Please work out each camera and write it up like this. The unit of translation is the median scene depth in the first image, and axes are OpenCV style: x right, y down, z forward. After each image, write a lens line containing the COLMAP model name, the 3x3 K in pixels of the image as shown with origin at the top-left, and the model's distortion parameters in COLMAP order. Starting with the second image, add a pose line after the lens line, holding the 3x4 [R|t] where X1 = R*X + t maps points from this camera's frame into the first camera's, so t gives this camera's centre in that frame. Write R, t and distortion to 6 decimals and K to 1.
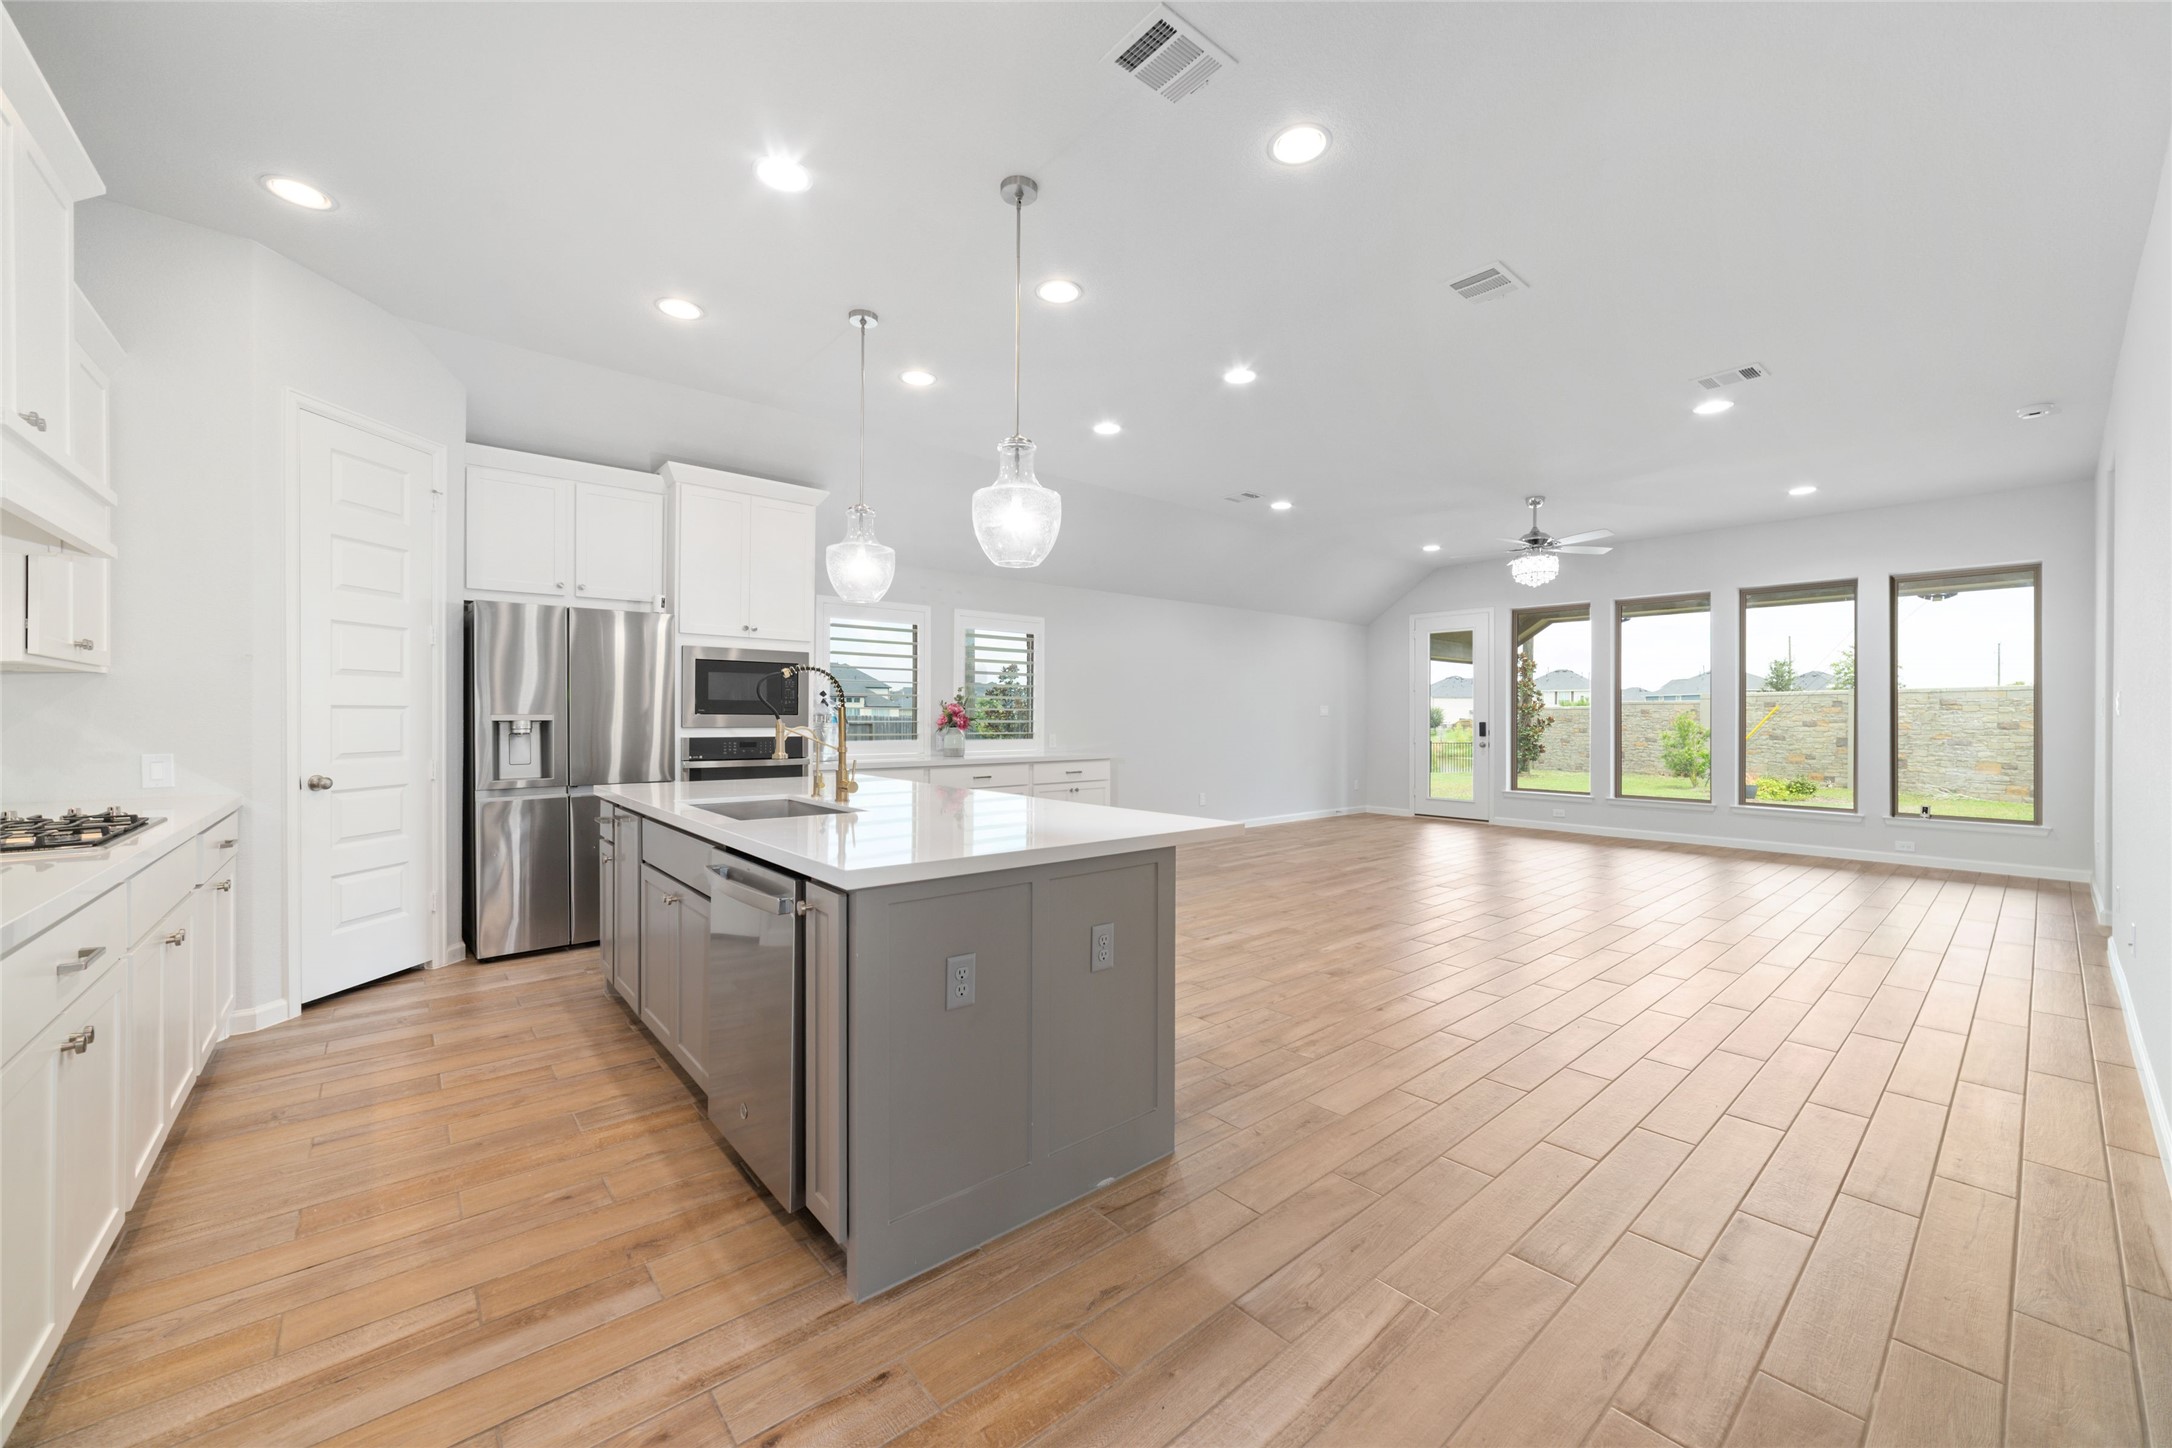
lens RADIAL K [[833.5, 0, 1088.7], [0, 833.5, 718.3], [0, 0, 1]] dist [-0.012272, 0.003734]
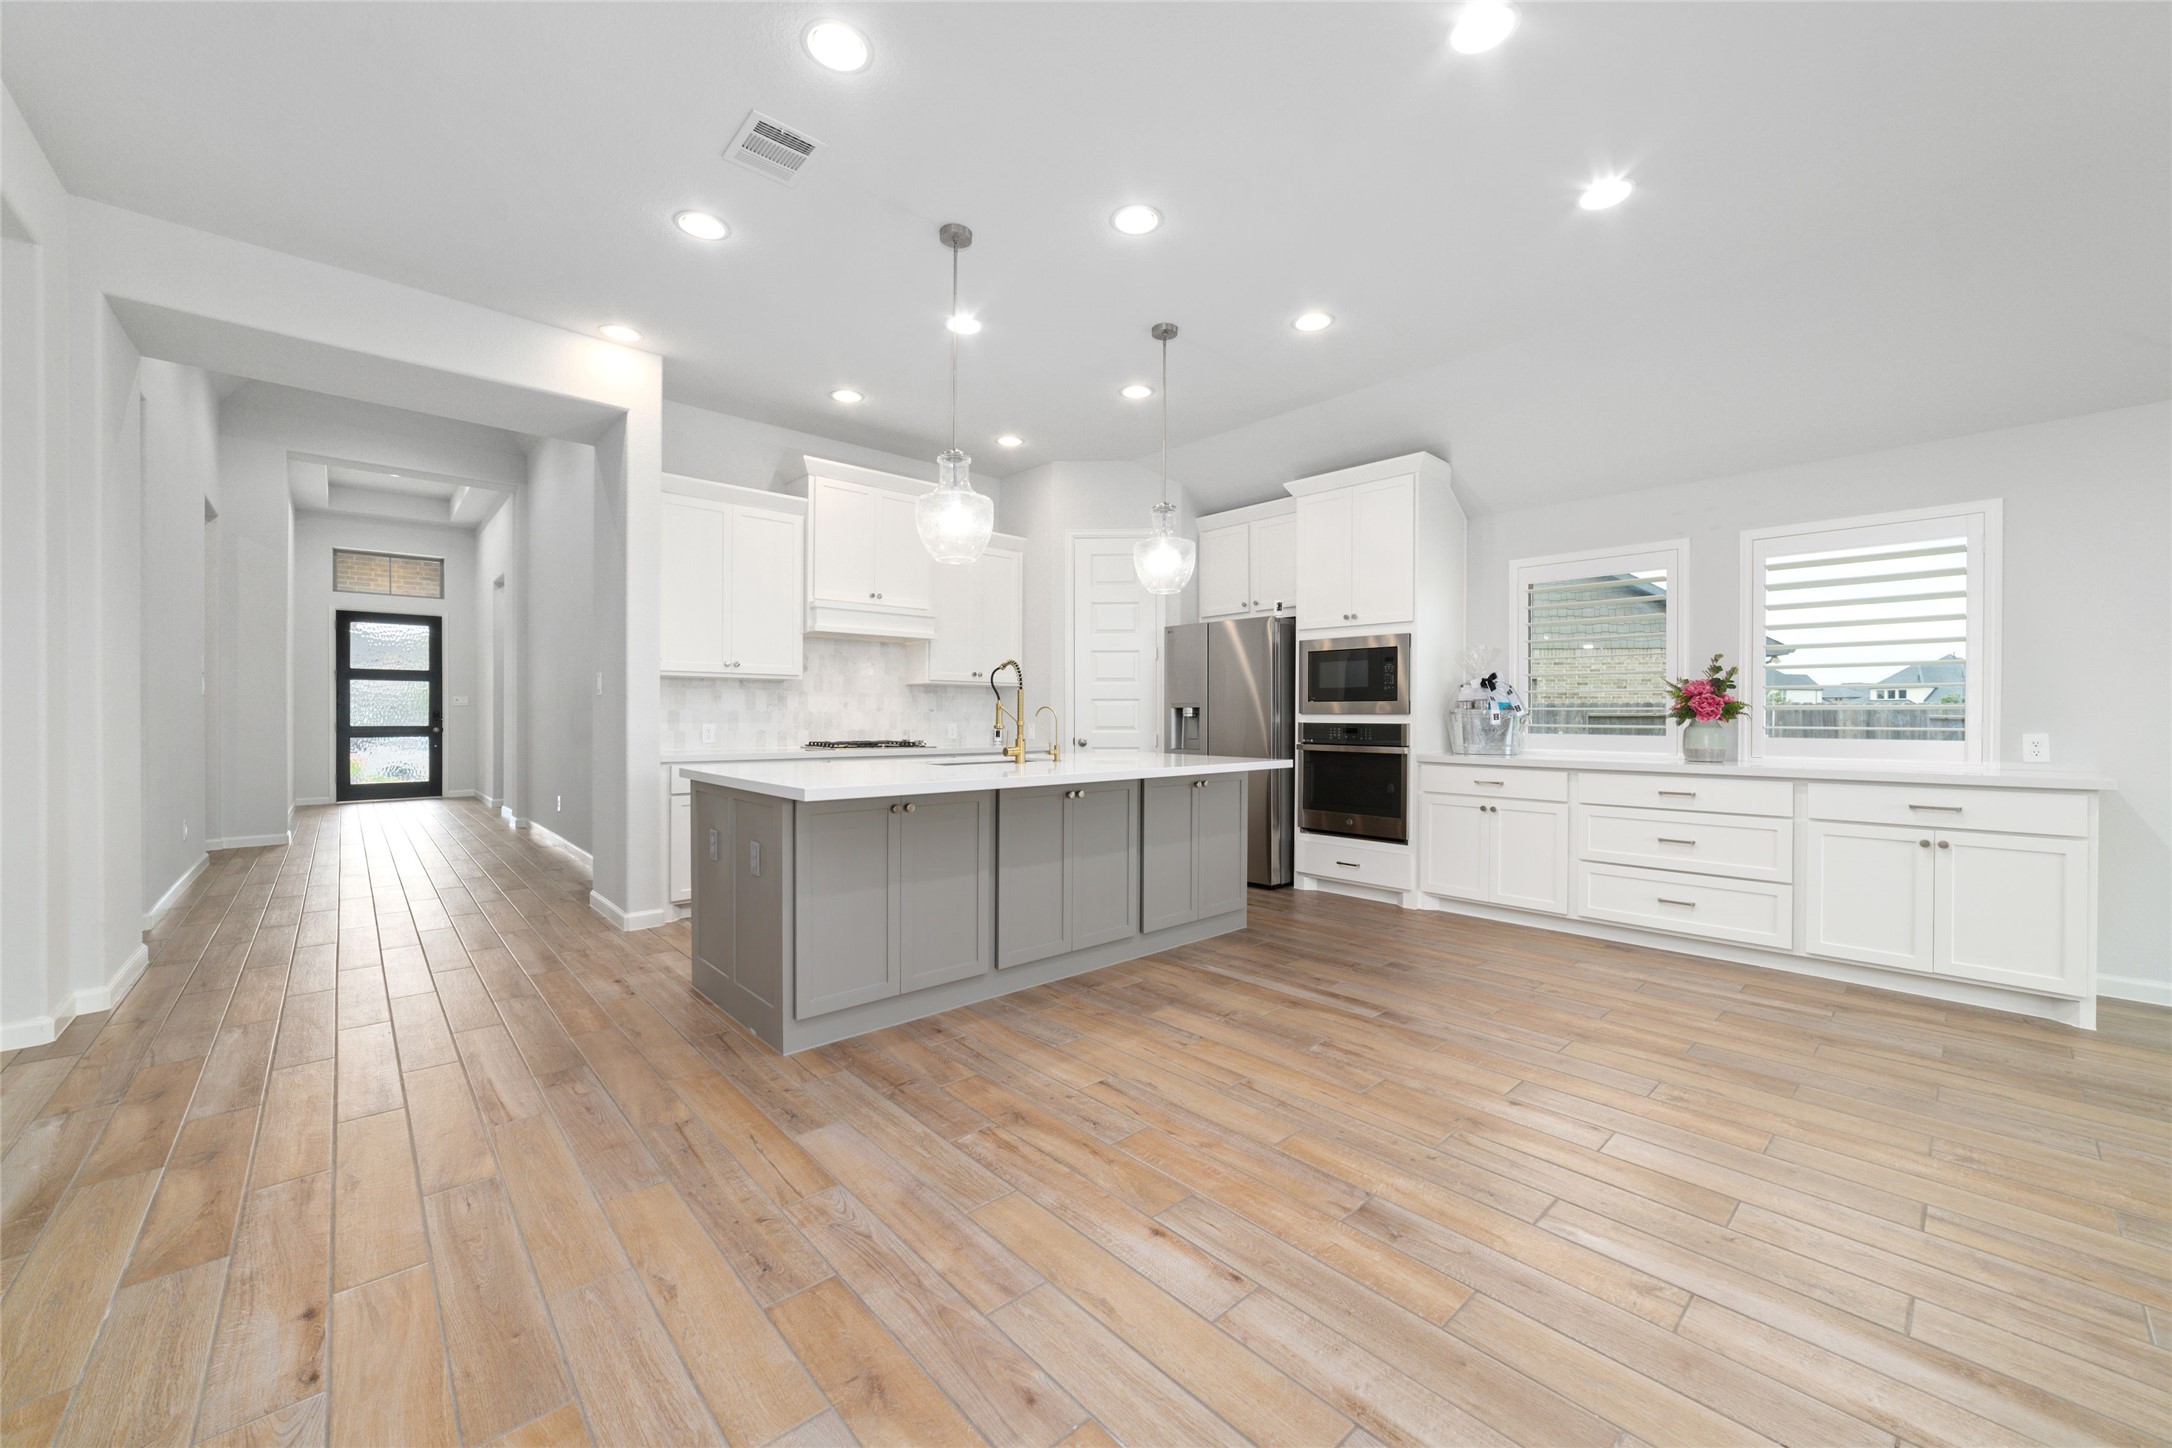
lens RADIAL K [[833.5, 0, 1089.6], [0, 833.5, 718.8], [0, 0, 1]] dist [-0.012272, 0.003734]
pose [[0.034520, 0.003700, -0.999397, 0.617910], [-0.001164, 0.999993, 0.003662, 0.014214], [0.999403, 0.001037, 0.034524, 0.658982]]
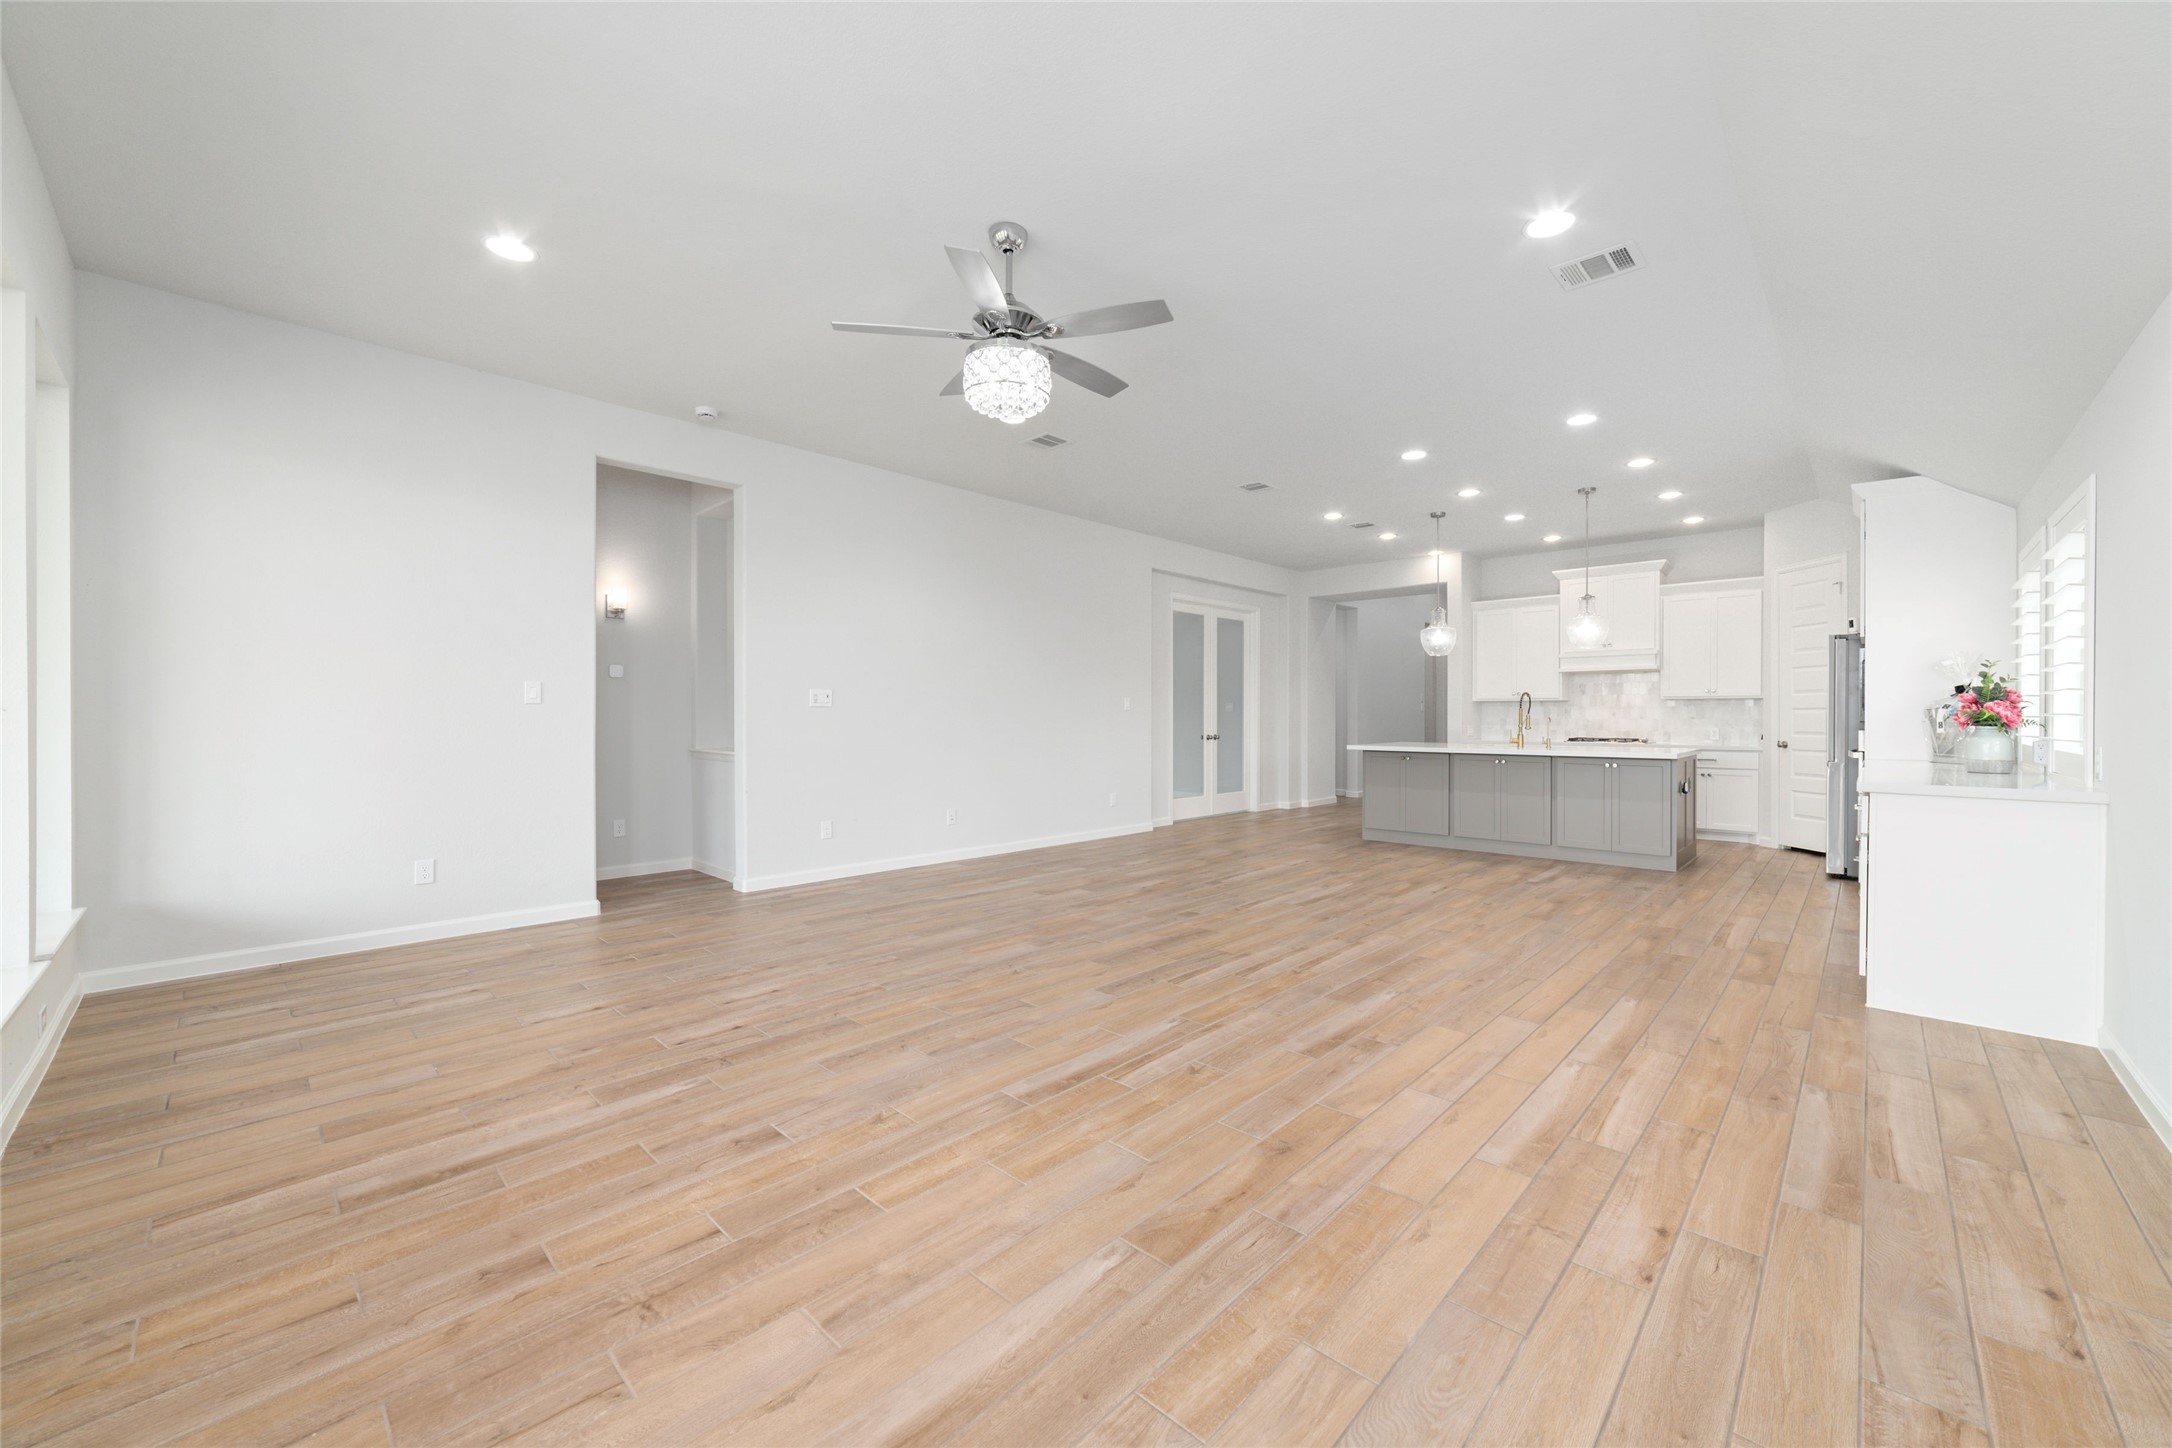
lens RADIAL K [[833.5, 0, 1098.8], [0, 833.5, 718.0], [0, 0, 1]] dist [-0.012272, 0.003734]
pose [[-0.993664, -0.004854, -0.112283, 0.740375], [-0.004915, 0.999988, 0.000269, 0.011552], [0.112280, 0.000819, -0.993676, 2.026133]]
